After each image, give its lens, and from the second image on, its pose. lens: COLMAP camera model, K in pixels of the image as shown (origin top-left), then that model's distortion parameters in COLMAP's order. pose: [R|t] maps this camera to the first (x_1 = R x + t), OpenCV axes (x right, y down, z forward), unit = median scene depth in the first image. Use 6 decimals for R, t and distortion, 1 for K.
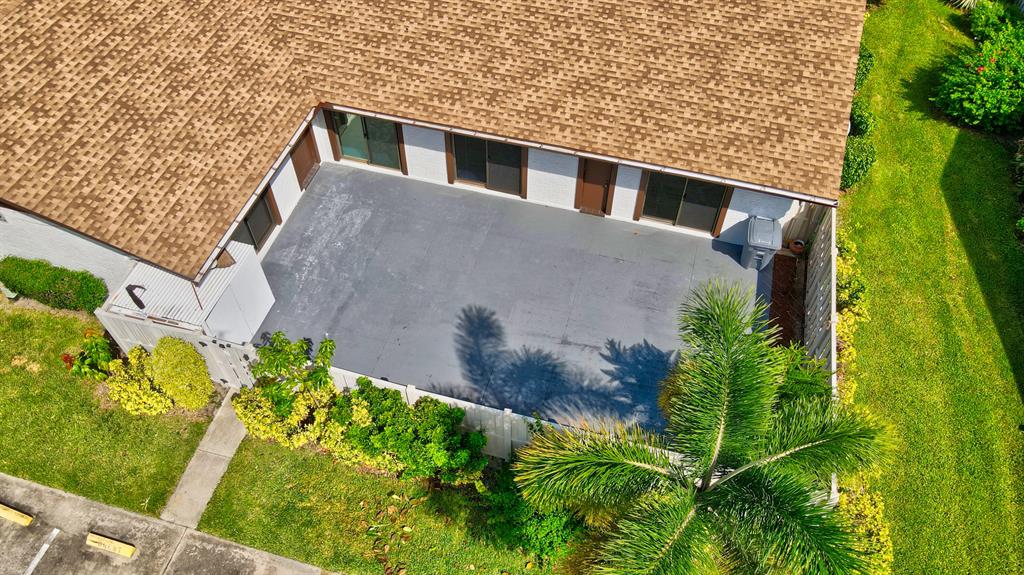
lens RADIAL K [[761.2, 0, 508.1], [0, 761.2, 284.9], [0, 0, 1]] dist [-0.013467, 0.051355]
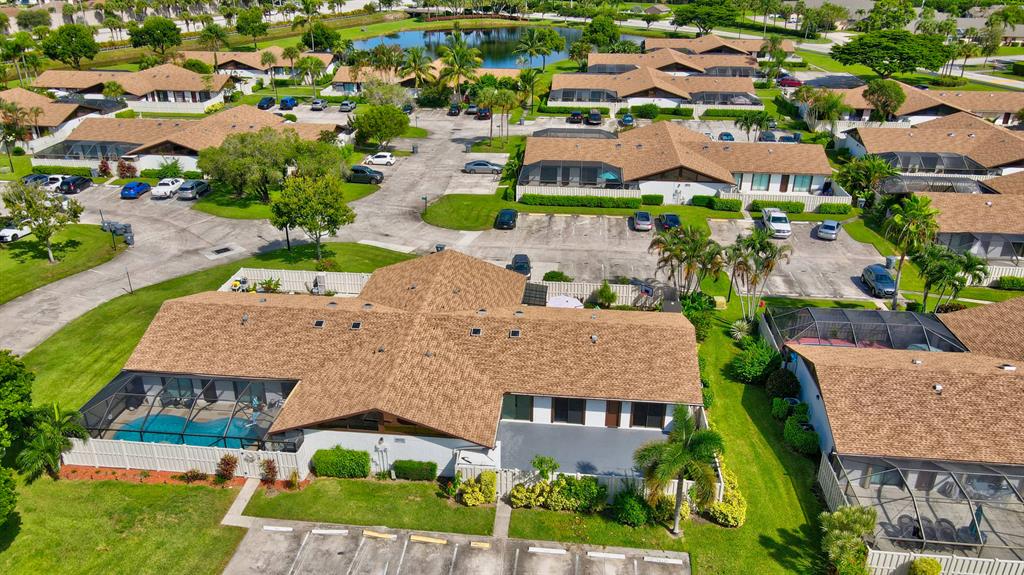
lens RADIAL K [[761.2, 0, 508.1], [0, 761.2, 284.9], [0, 0, 1]] dist [-0.013467, 0.051355]
pose [[0.984243, -0.068991, 0.162808, -0.648756], [0.135017, 0.887774, -0.440032, 0.587589], [-0.114178, 0.455080, 0.883100, -1.476341]]
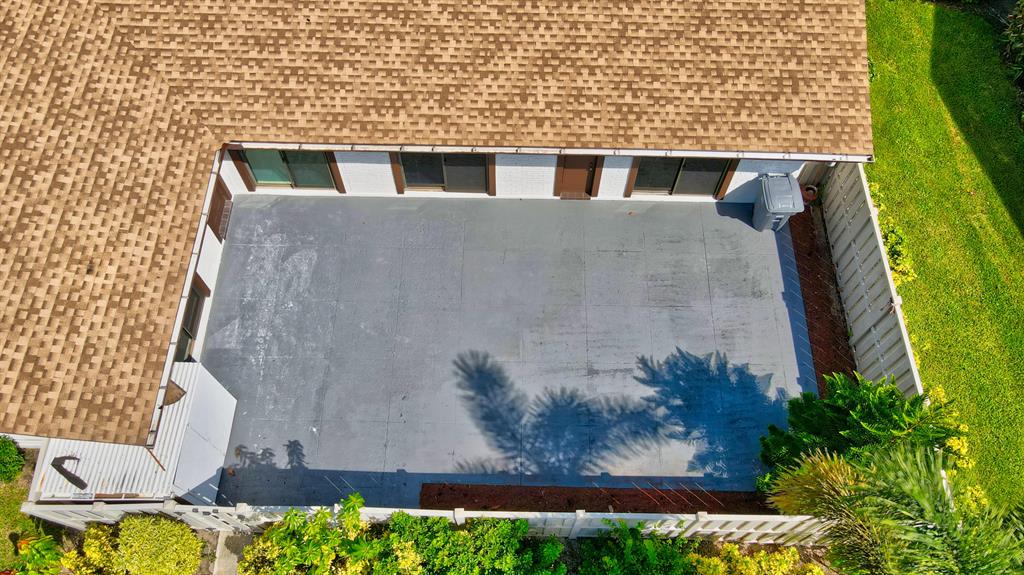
lens RADIAL K [[761.2, 0, 508.1], [0, 761.2, 284.9], [0, 0, 1]] dist [-0.013467, 0.051355]
pose [[0.966876, -0.224477, 0.121494, -0.096646], [0.197310, 0.959273, 0.202148, -0.206441], [-0.161924, -0.171480, 0.971790, 0.183129]]
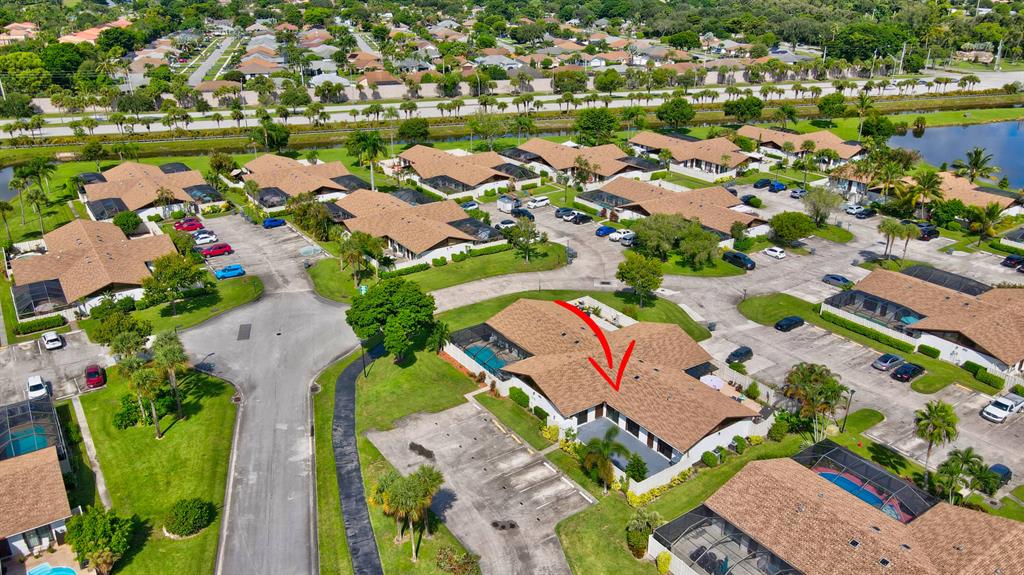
lens RADIAL K [[761.2, 0, 508.1], [0, 761.2, 284.9], [0, 0, 1]] dist [-0.013467, 0.051355]
pose [[0.771806, 0.249179, -0.585000, 1.917654], [-0.495920, 0.811708, -0.308535, 0.950698], [0.397969, 0.528243, 0.750054, -3.239683]]
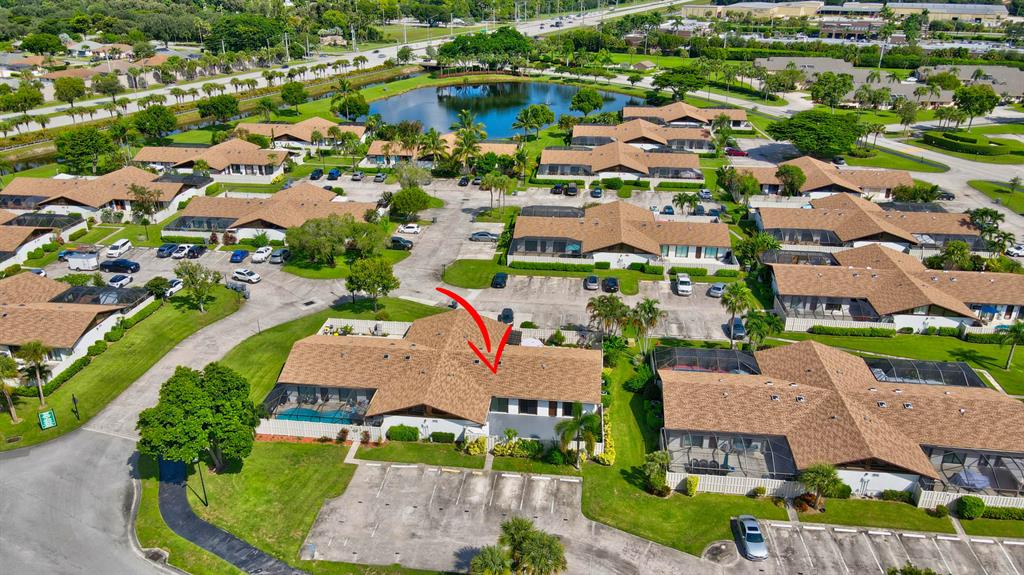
lens RADIAL K [[761.2, 0, 508.1], [0, 761.2, 284.9], [0, 0, 1]] dist [-0.013467, 0.051355]
pose [[0.986098, -0.061727, 0.154271, -0.849018], [0.126859, 0.879305, -0.459053, 1.341303], [-0.107315, 0.472242, 0.874912, -3.479905]]
